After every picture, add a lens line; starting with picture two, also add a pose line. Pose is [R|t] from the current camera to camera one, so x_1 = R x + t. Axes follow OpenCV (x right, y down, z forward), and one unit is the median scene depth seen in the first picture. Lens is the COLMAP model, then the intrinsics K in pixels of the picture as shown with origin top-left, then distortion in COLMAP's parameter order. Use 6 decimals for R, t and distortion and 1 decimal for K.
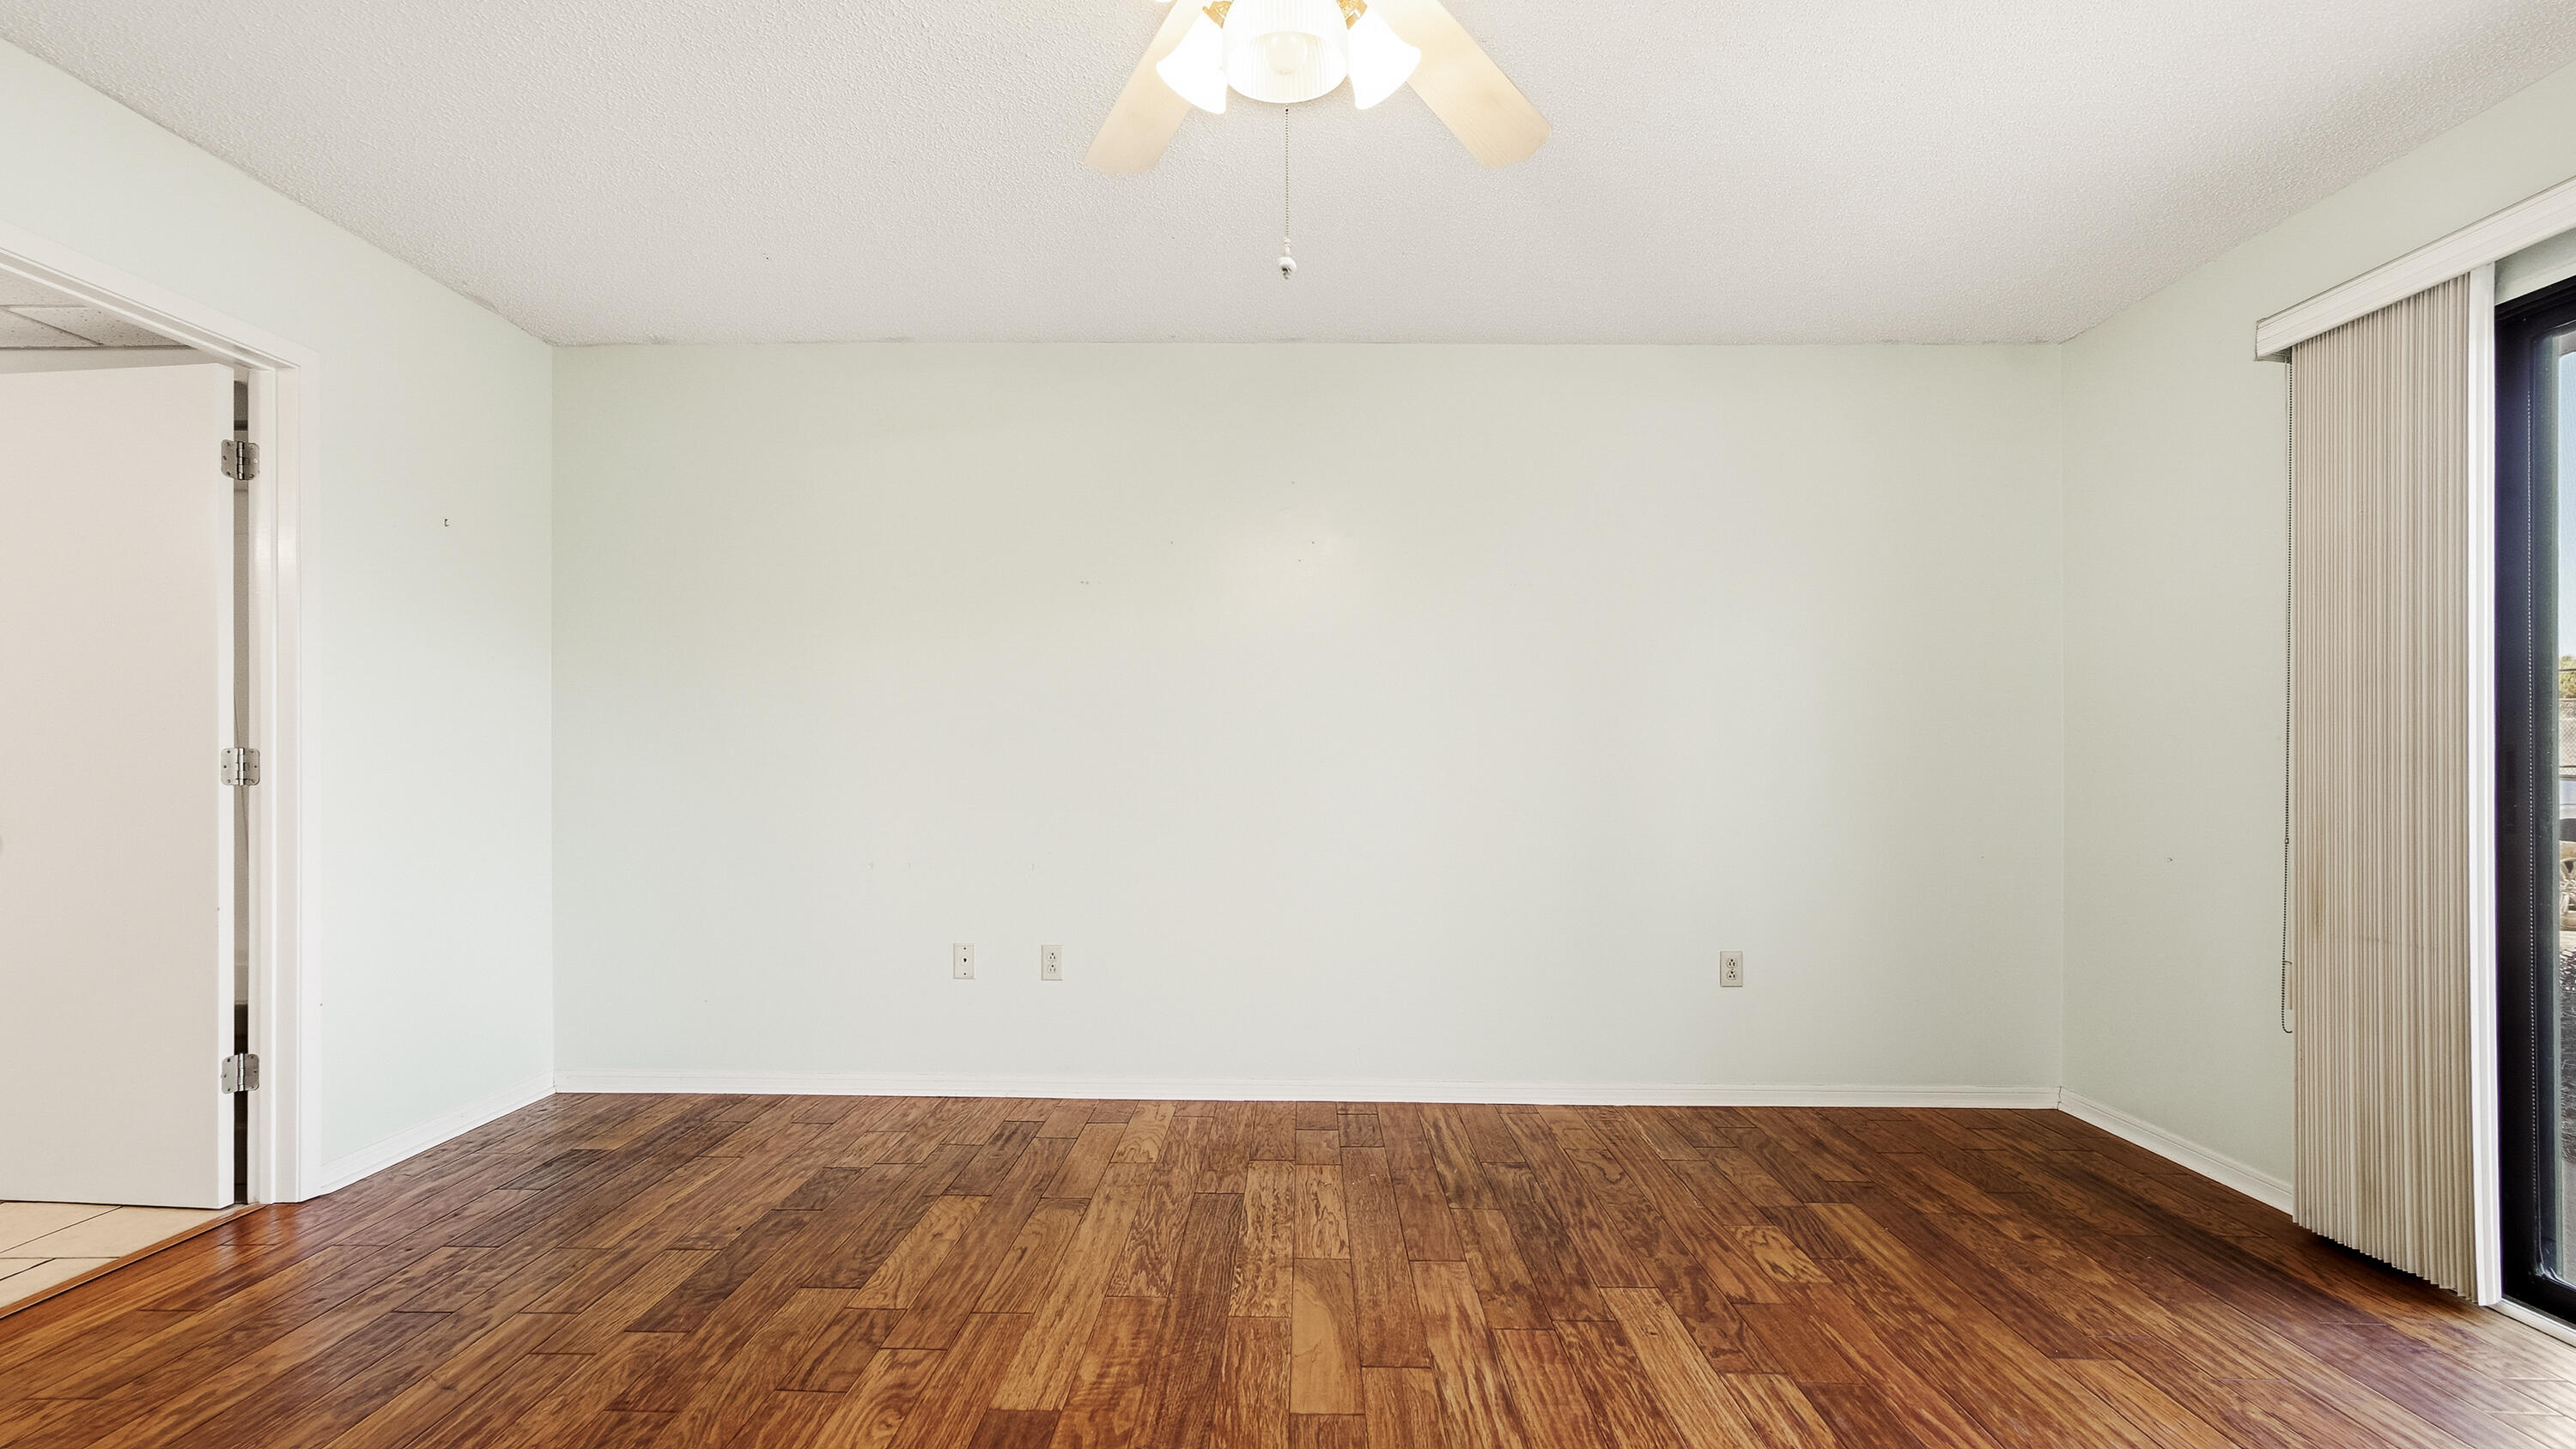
lens RADIAL K [[1120.7, 0, 1276.0], [0, 1120.7, 777.7], [0, 0, 1]] dist [-0.001221, 0.000117]
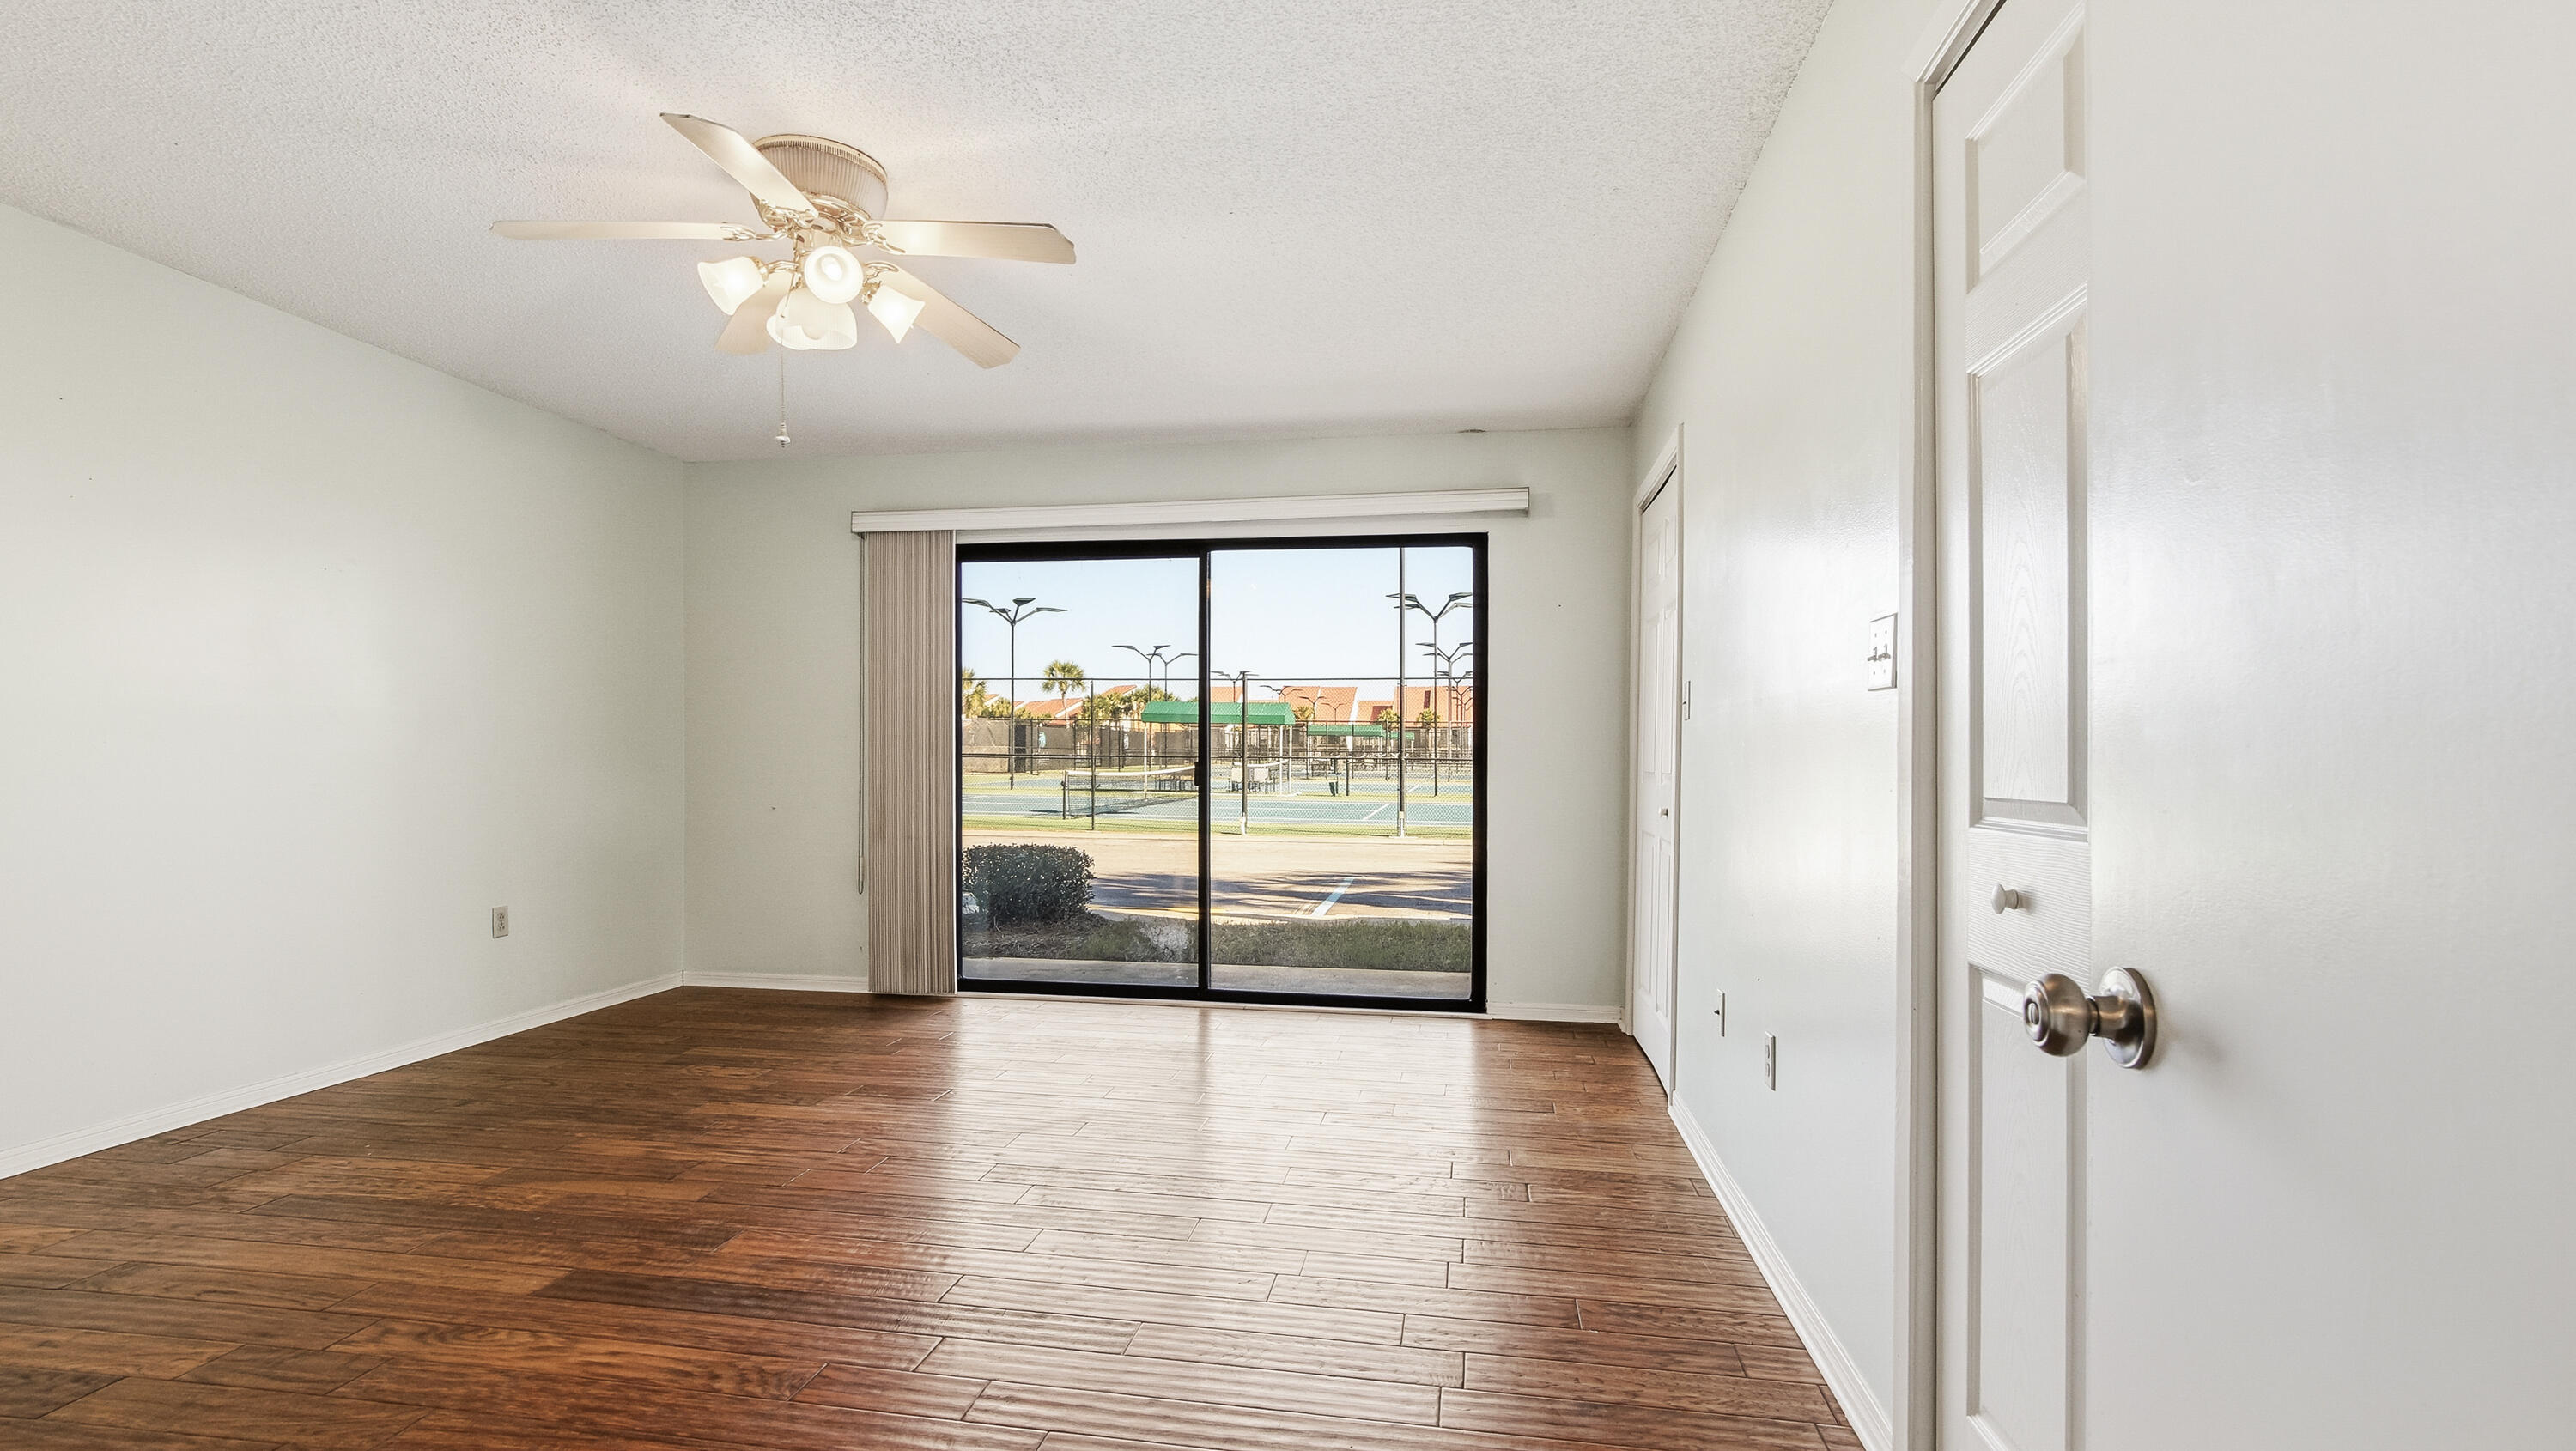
lens RADIAL K [[1174.0, 0, 1280.6], [0, 1174.0, 769.6], [0, 0, 1]] dist [-0.009570, 0.000392]
pose [[0.124818, -0.004189, 0.992171, -1.154865], [-0.003809, 0.999982, 0.004701, 0.004194], [-0.992172, -0.004366, 0.124800, 0.059122]]
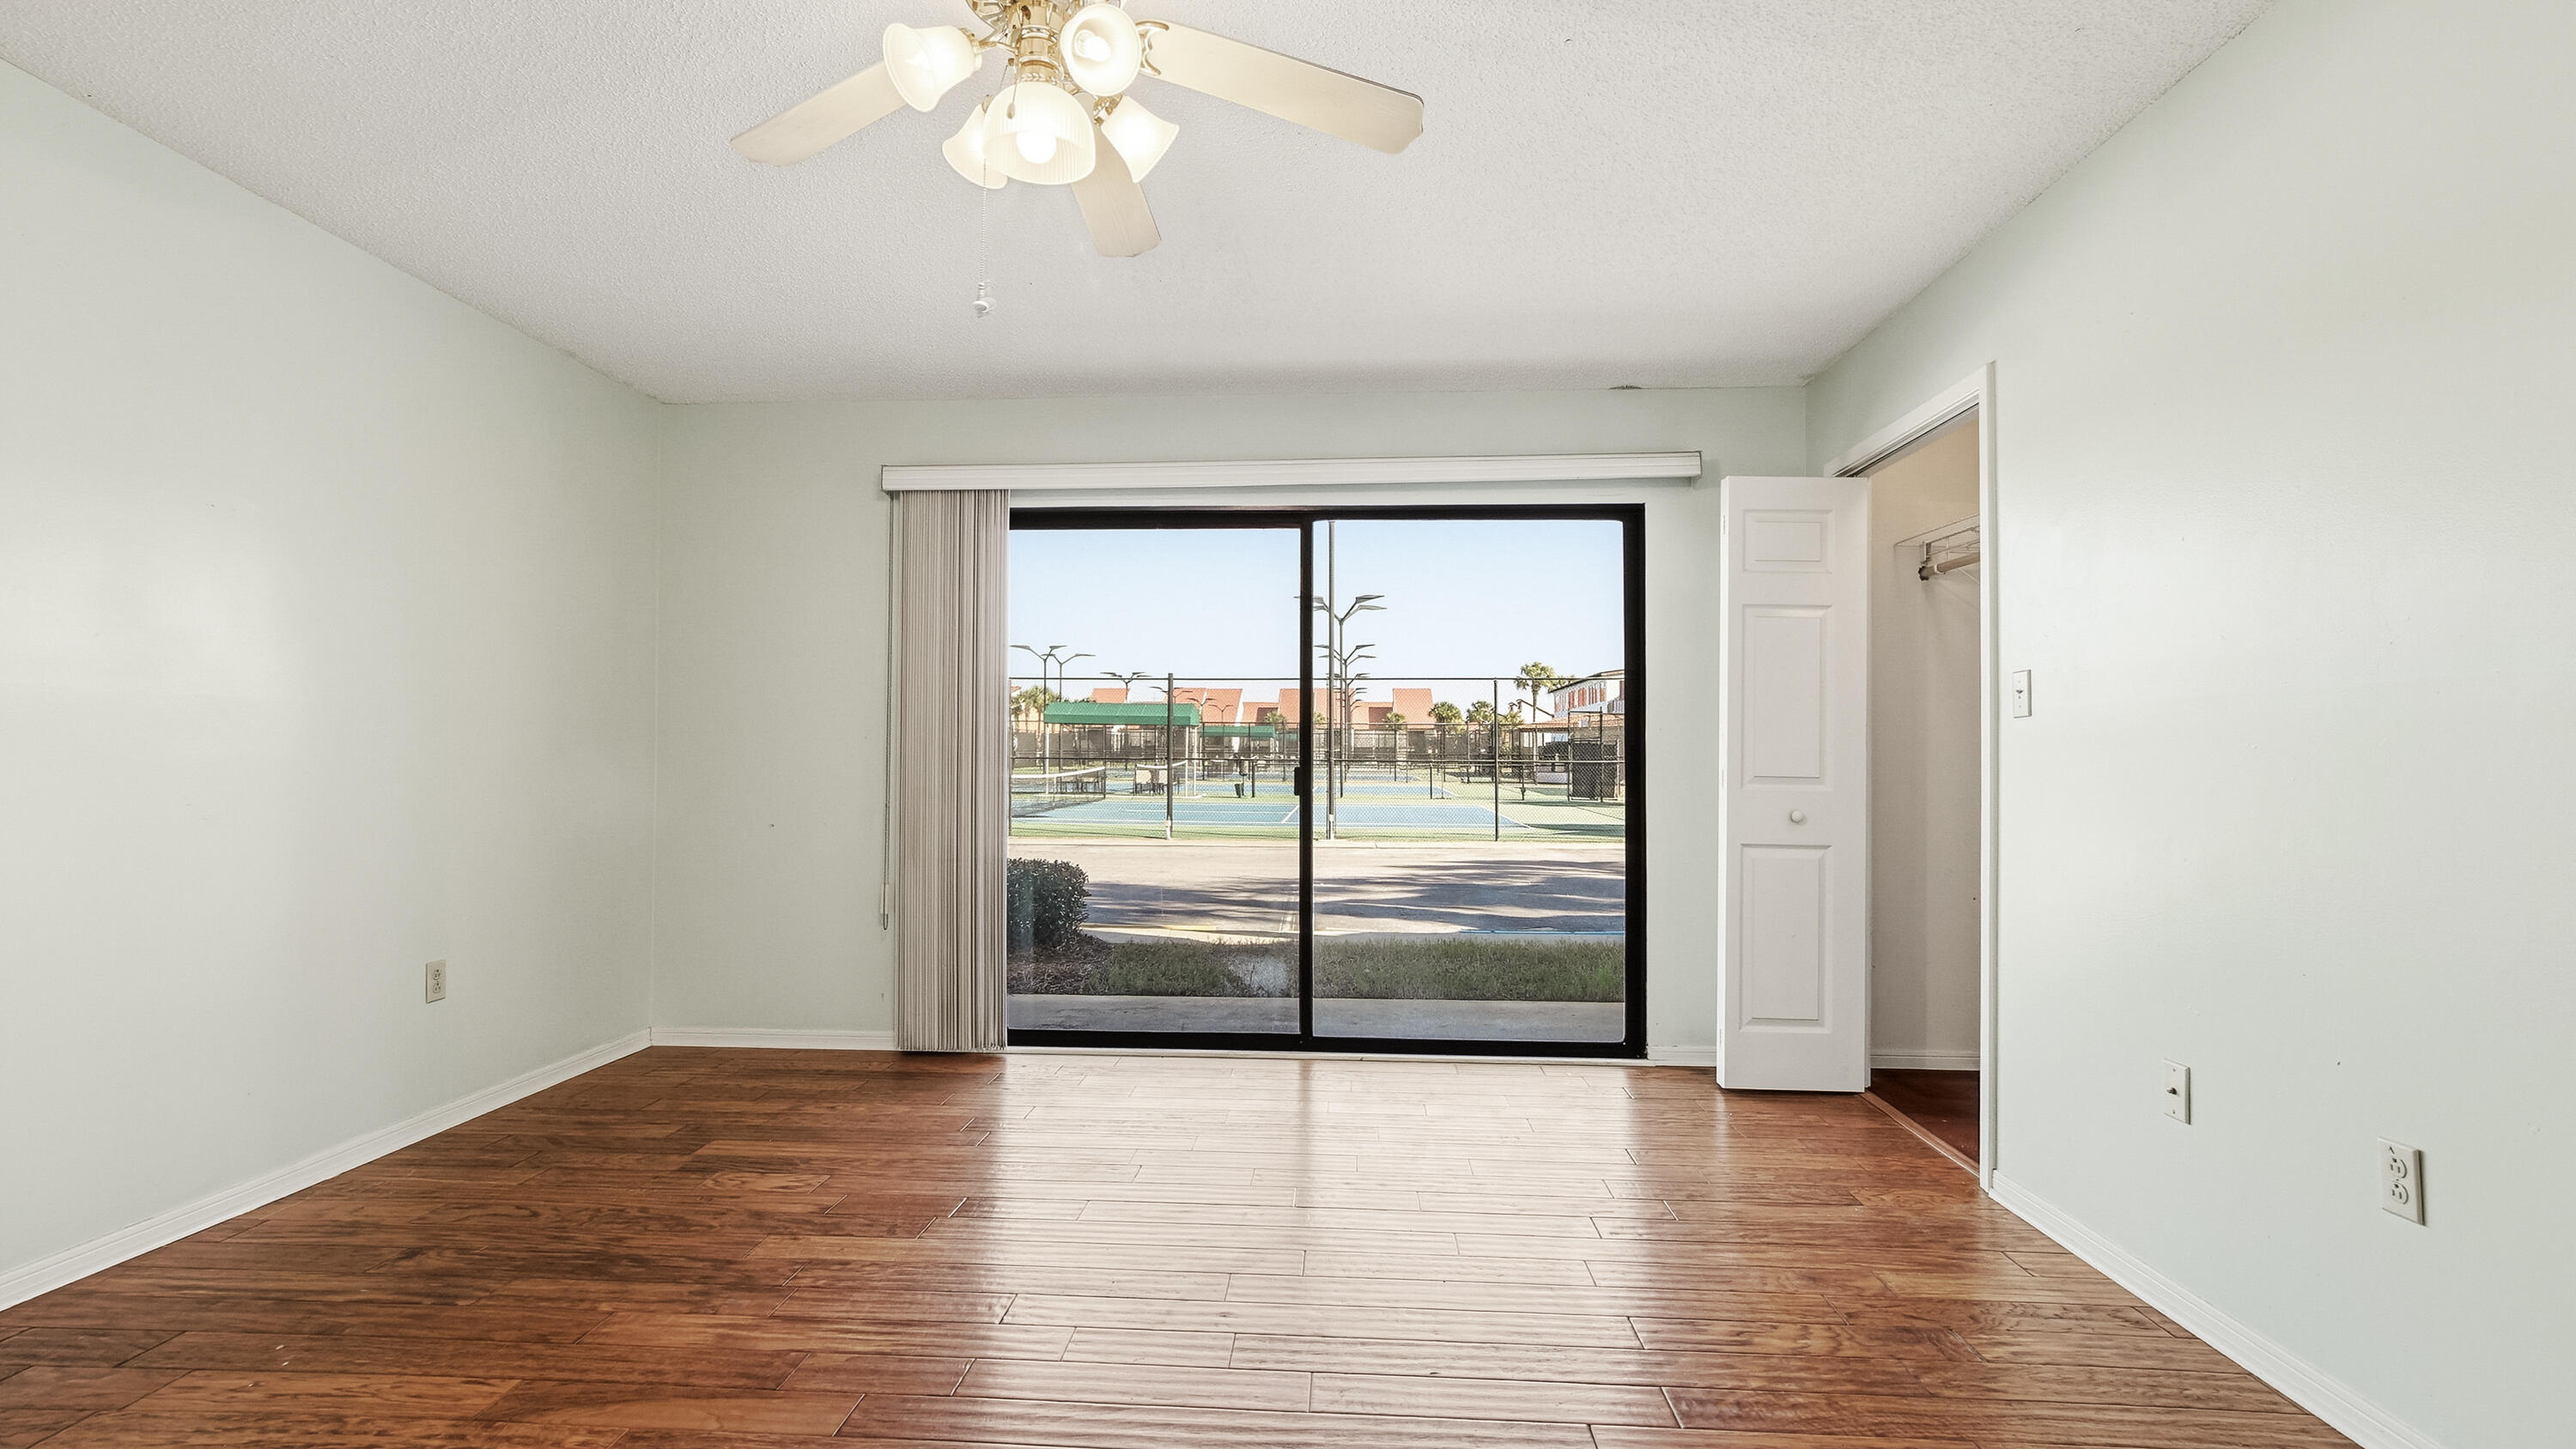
lens RADIAL K [[1155.9, 0, 1275.8], [0, 1155.9, 740.2], [0, 0, 1]] dist [-0.013950, 0.006265]
pose [[0.024571, 0.021511, 0.999467, -0.814038], [-0.001129, 0.999768, -0.021490, -0.004183], [-0.999697, -0.000600, 0.024590, 0.501404]]
